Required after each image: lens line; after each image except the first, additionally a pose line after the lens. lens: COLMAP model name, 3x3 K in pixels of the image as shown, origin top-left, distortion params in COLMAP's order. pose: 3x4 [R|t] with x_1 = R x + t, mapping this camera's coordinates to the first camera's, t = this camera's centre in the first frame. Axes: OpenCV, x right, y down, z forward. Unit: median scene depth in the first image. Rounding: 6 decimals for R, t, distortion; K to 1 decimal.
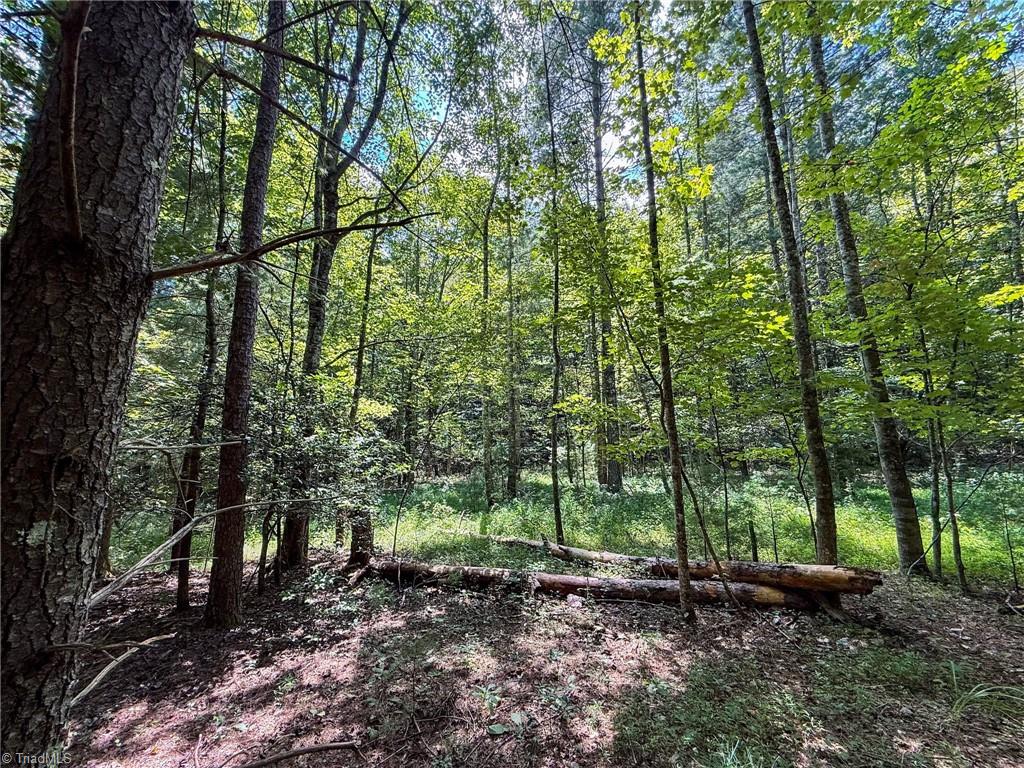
lens RADIAL K [[411.3, 0, 511.4], [0, 411.3, 384.7], [0, 0, 1]] dist [-0.001303, 0.000086]
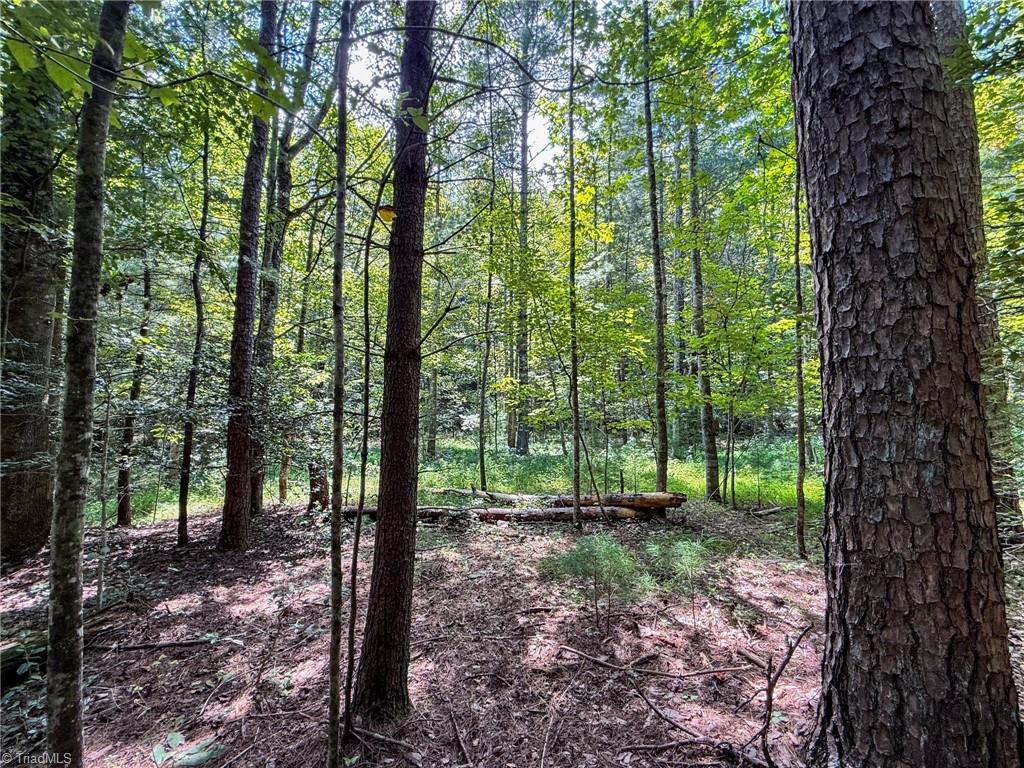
lens RADIAL K [[411.3, 0, 512.2], [0, 411.3, 384.9], [0, 0, 1]] dist [-0.001303, 0.000086]
pose [[0.972753, 0.038344, 0.228652, -0.148951], [-0.056129, 0.995839, 0.071791, -0.052968], [-0.224948, -0.082669, 0.970857, -0.326764]]
